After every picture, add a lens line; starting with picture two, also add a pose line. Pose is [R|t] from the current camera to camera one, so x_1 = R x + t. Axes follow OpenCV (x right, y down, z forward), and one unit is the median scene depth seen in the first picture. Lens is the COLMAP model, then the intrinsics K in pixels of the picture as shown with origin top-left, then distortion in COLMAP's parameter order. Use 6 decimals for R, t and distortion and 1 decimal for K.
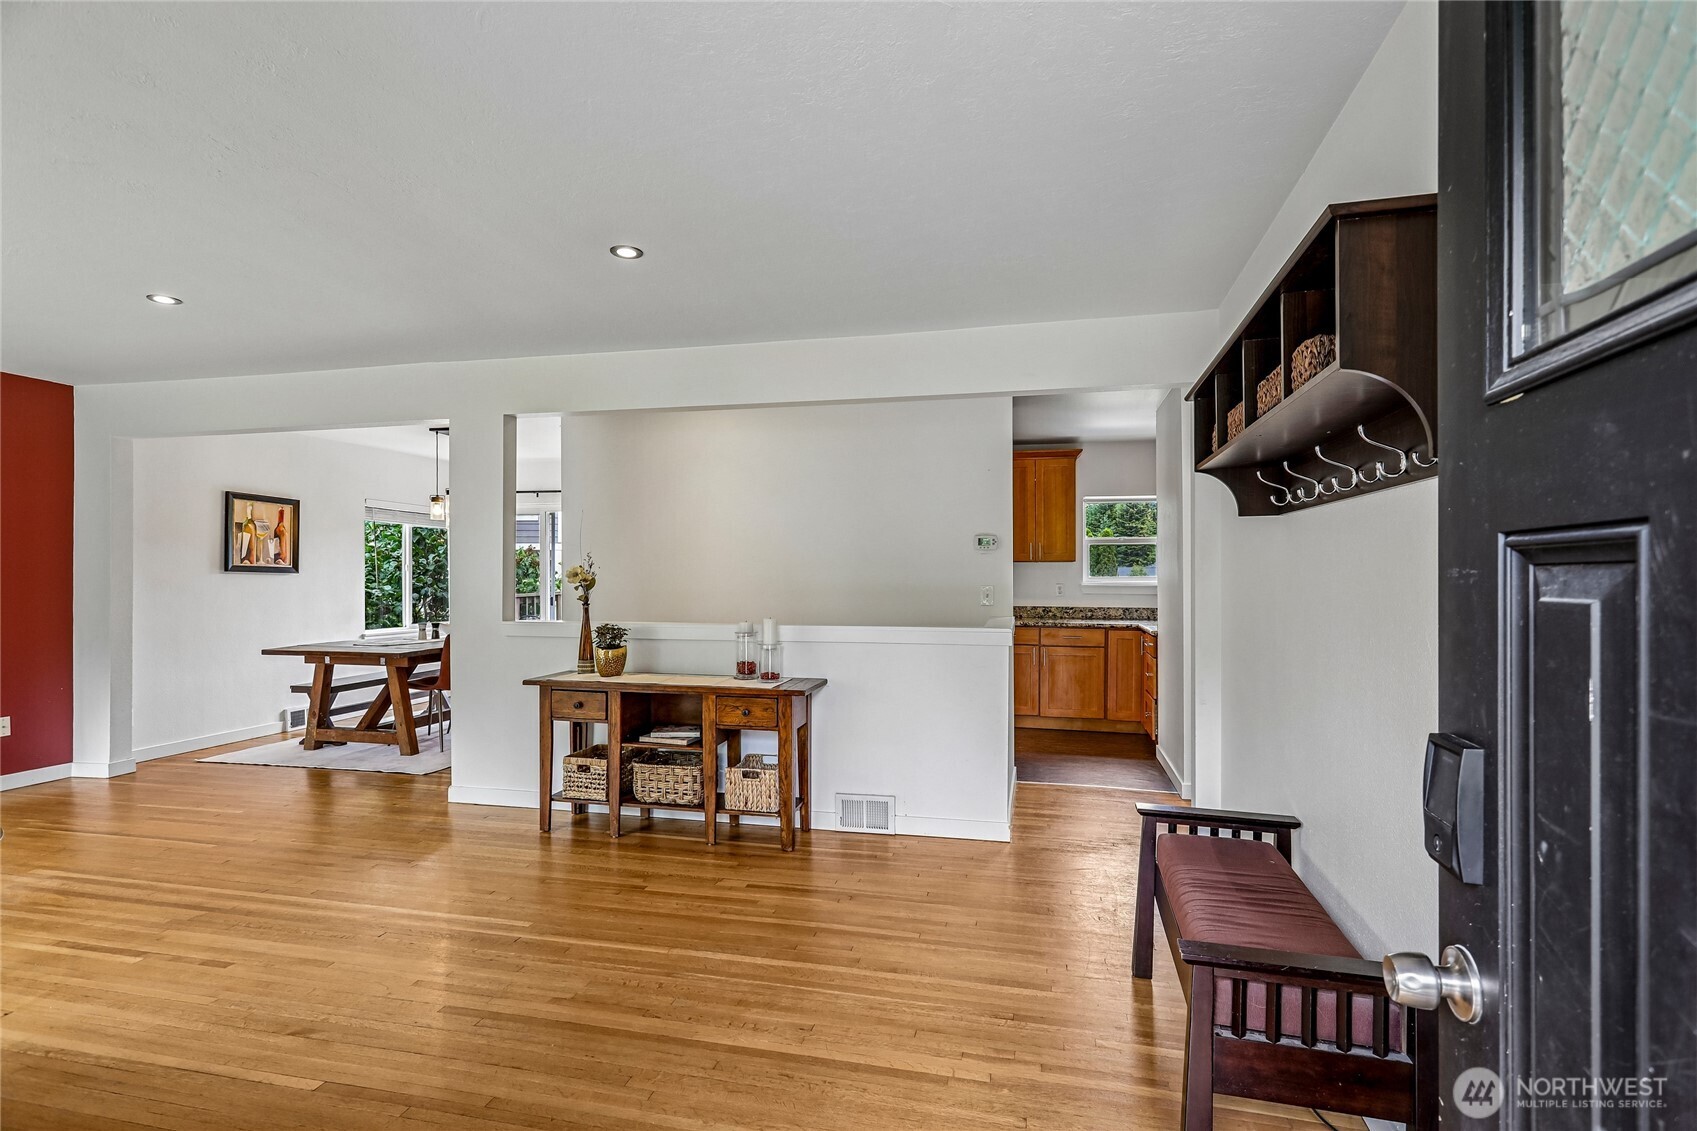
lens RADIAL K [[817.5, 0, 853.6], [0, 817.5, 569.4], [0, 0, 1]] dist [-0.005577, 0.001813]
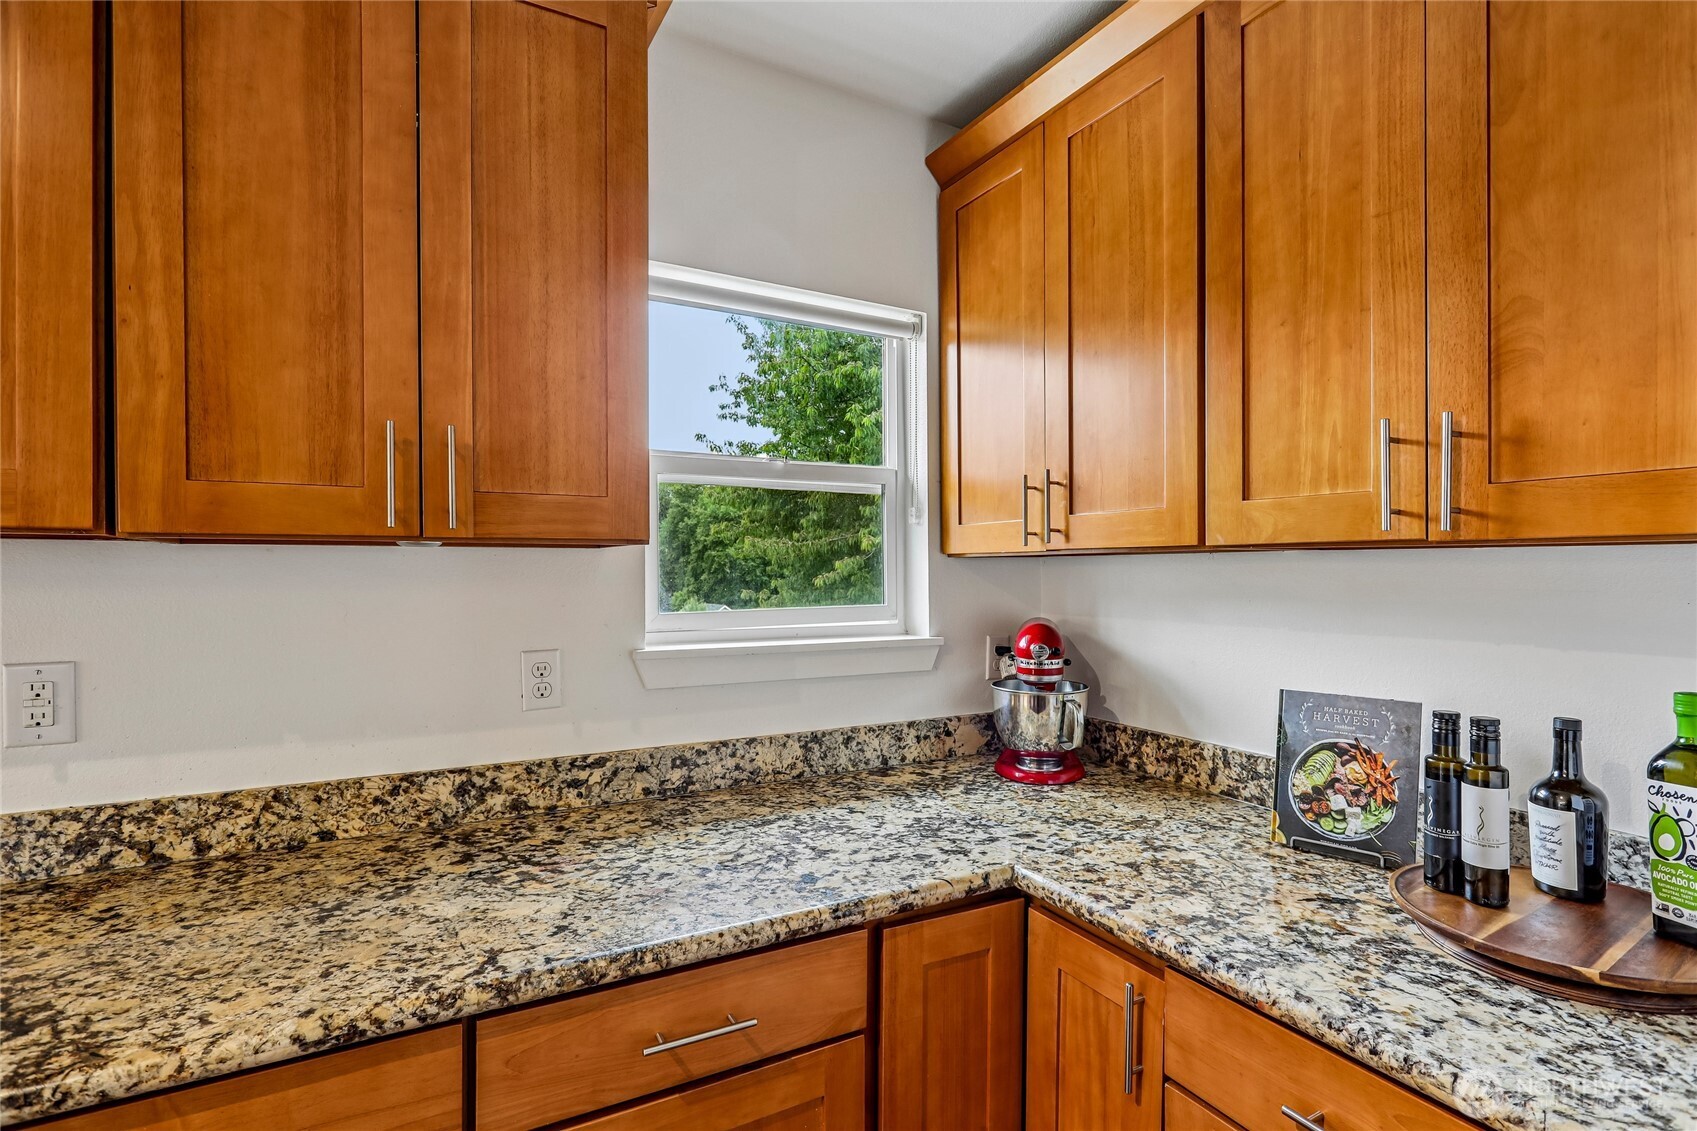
lens RADIAL K [[817.5, 0, 853.6], [0, 817.5, 569.4], [0, 0, 1]] dist [-0.005577, 0.001813]
pose [[0.738177, 0.002593, 0.674602, 0.169758], [-0.006858, 0.999970, 0.003661, -0.004743], [-0.674572, -0.007329, 0.738173, 0.791728]]
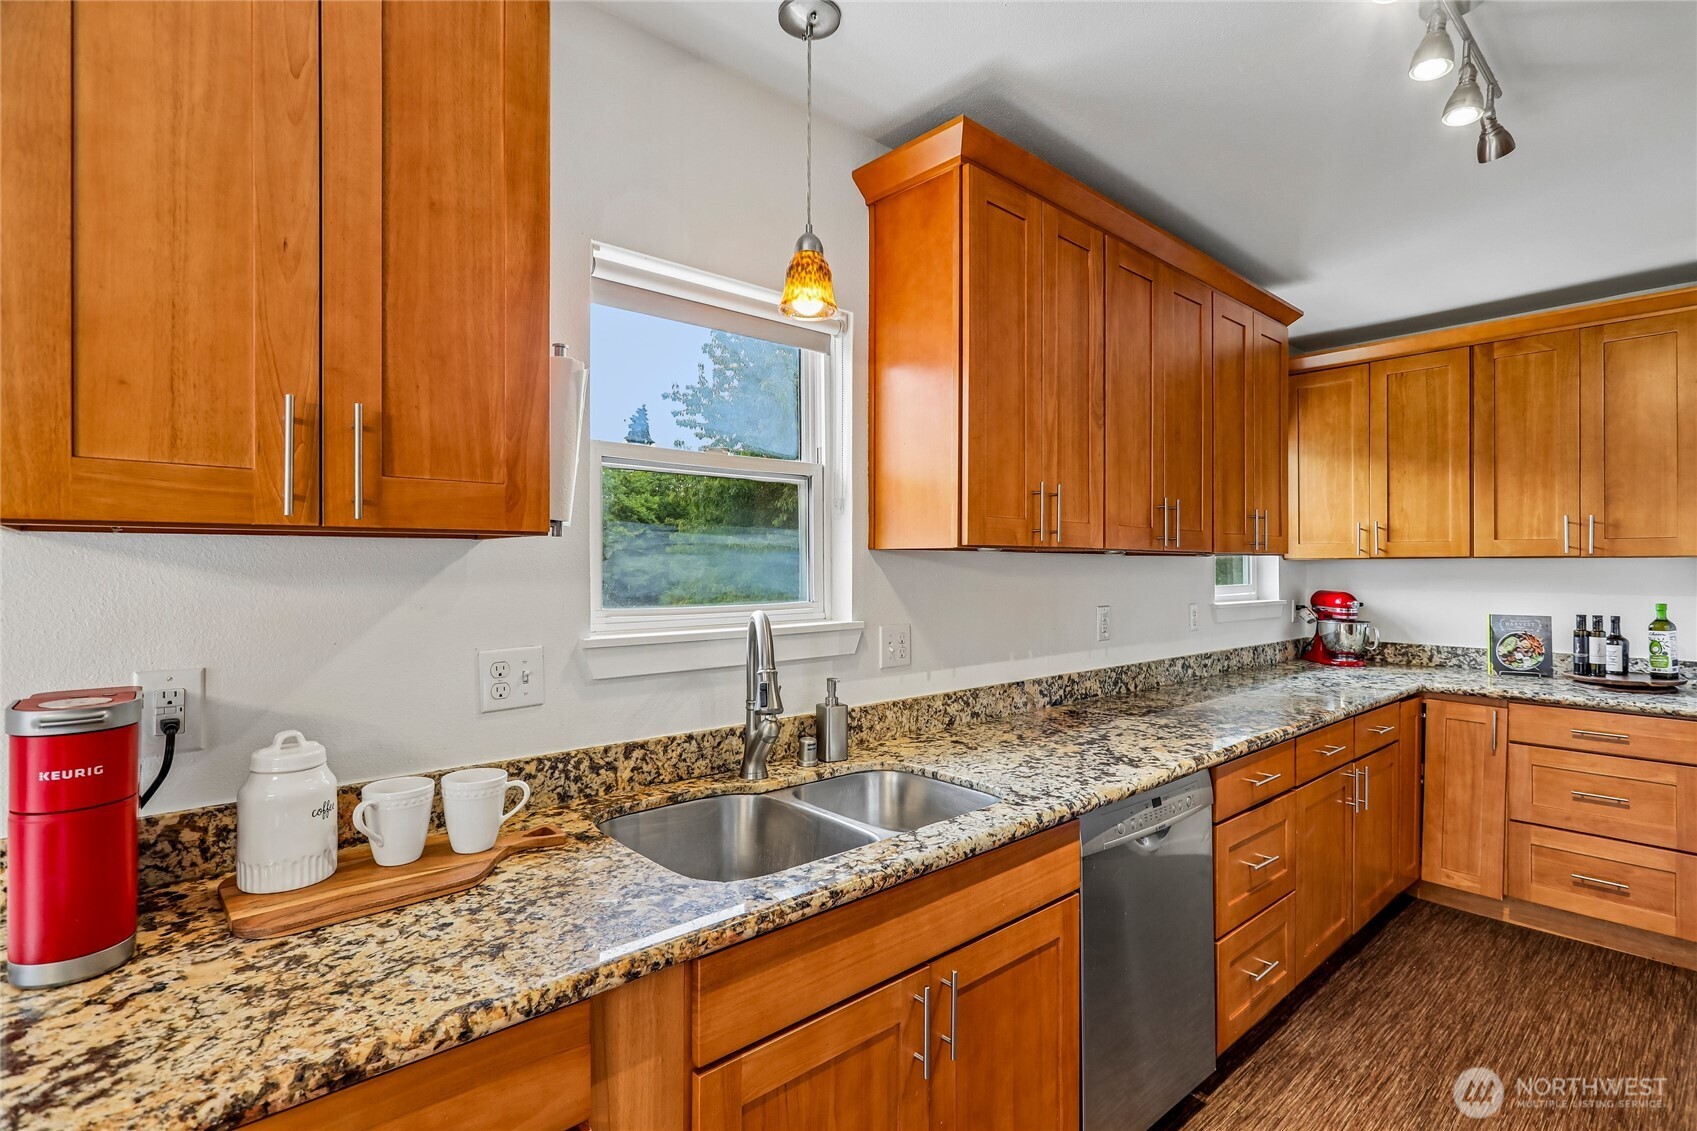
lens RADIAL K [[812.3, 0, 852.9], [0, 812.3, 563.9], [0, 0, 1]] dist [0.000546, 0.001803]
pose [[0.570719, 0.003609, 0.821138, -0.228826], [-0.006823, 0.999977, 0.000347, -0.003722], [-0.821117, -0.005800, 0.570730, 0.899446]]
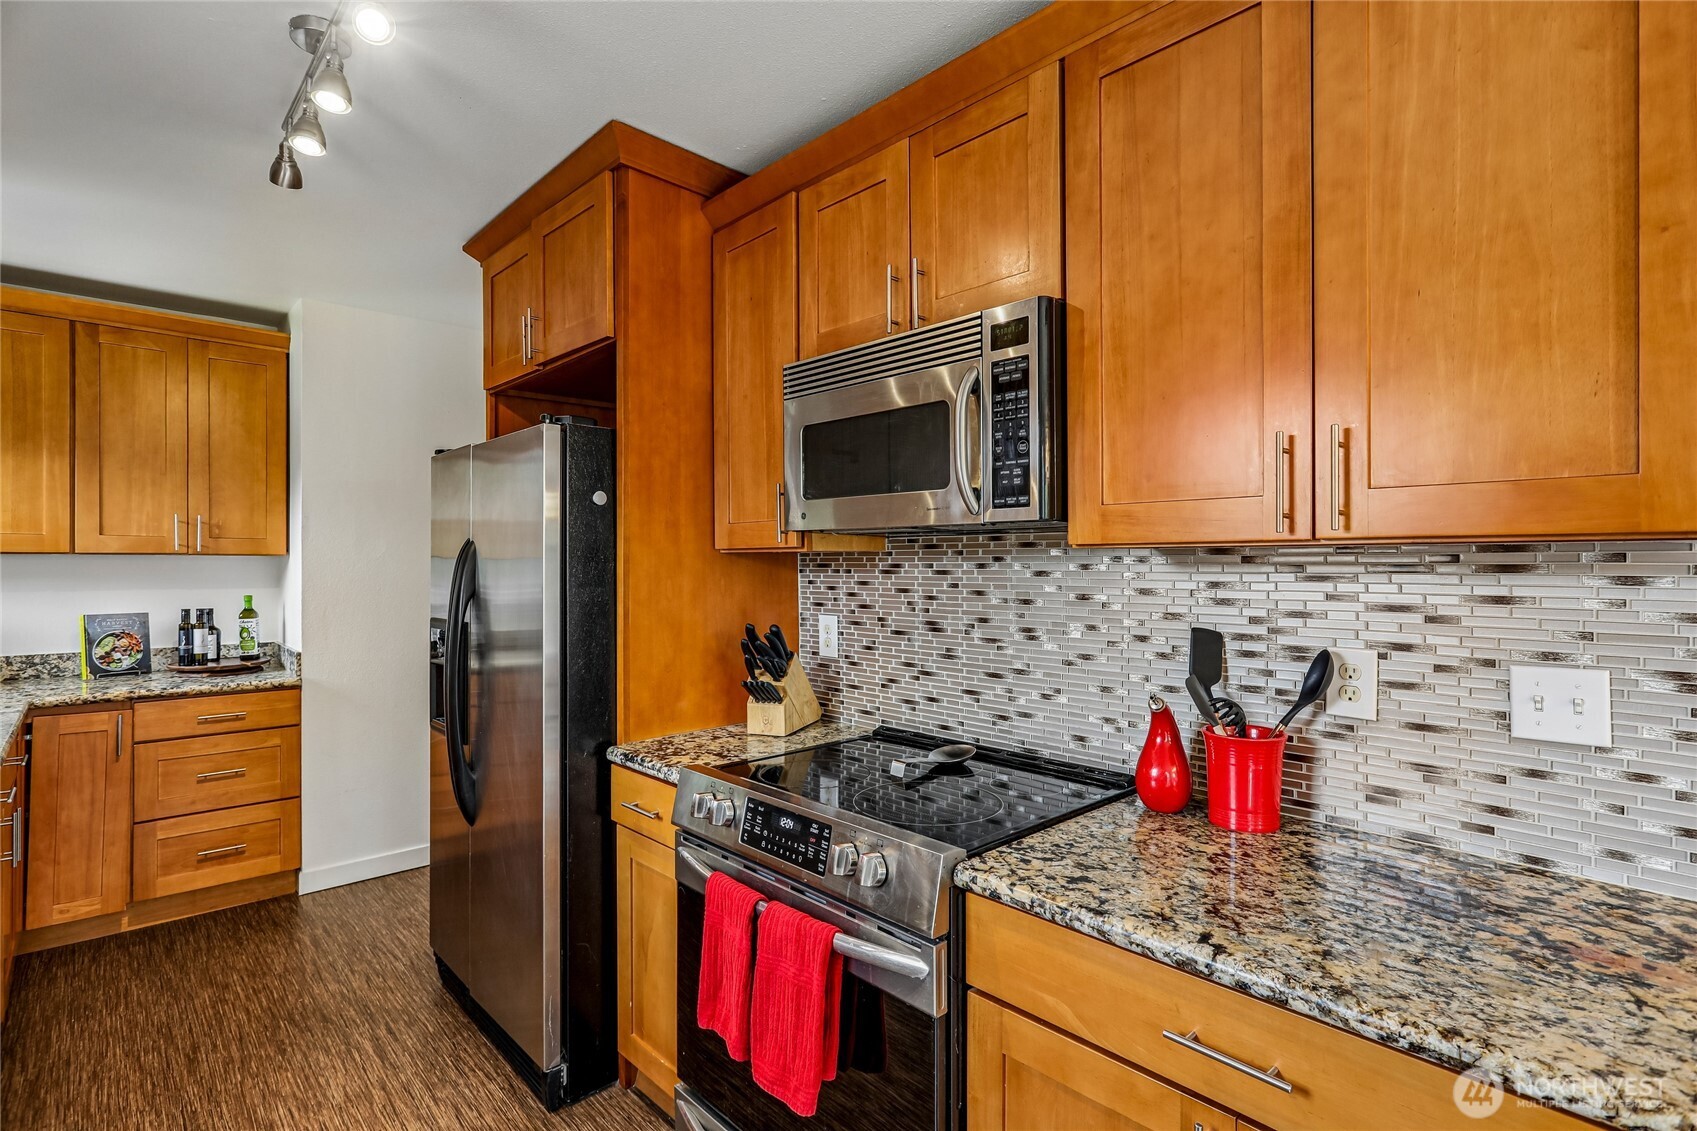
lens RADIAL K [[812.3, 0, 852.9], [0, 812.3, 563.9], [0, 0, 1]] dist [0.000546, 0.001803]
pose [[-0.832193, 0.000188, 0.554487, -0.217663], [-0.003336, 0.999980, -0.005346, -0.003353], [-0.554477, -0.006298, -0.832176, 1.000814]]
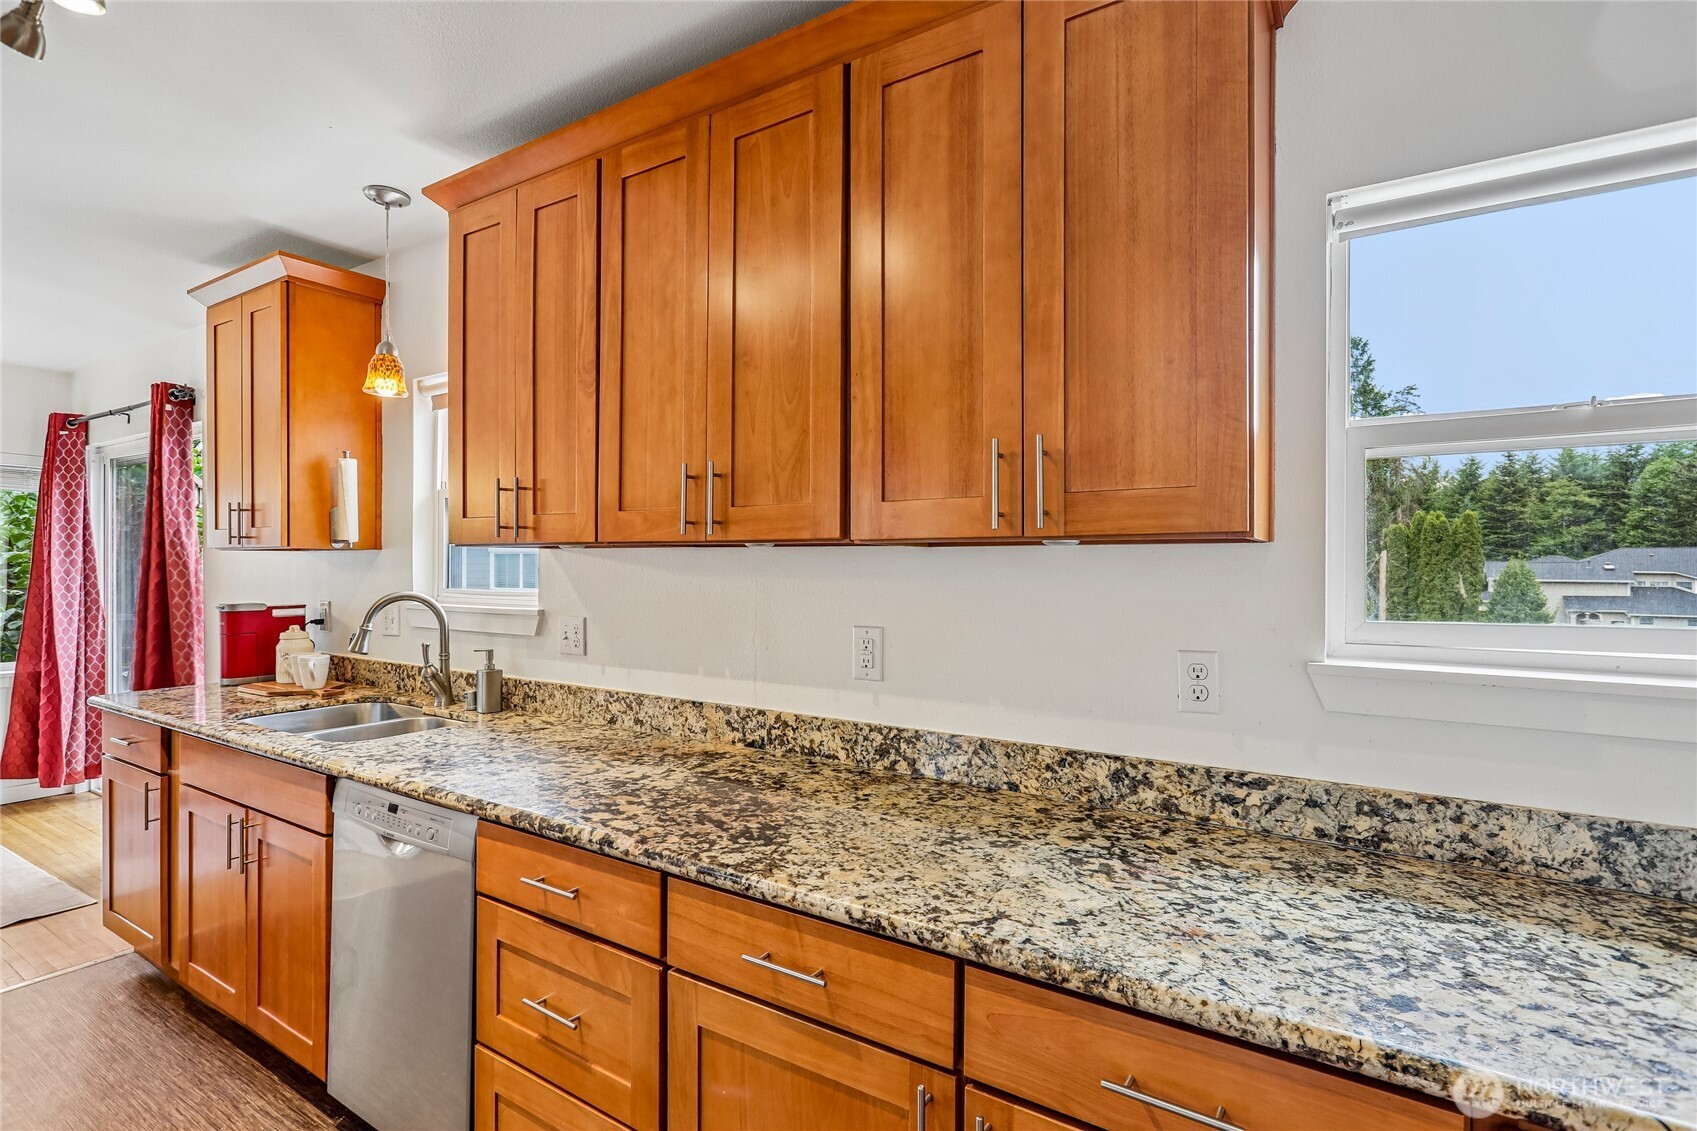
lens RADIAL K [[817.5, 0, 853.6], [0, 817.5, 569.4], [0, 0, 1]] dist [-0.005577, 0.001813]
pose [[0.941076, 0.006592, -0.338132, 0.240793], [-0.003722, 0.999951, 0.009137, -0.004230], [0.338176, -0.007340, 0.941054, 0.783638]]
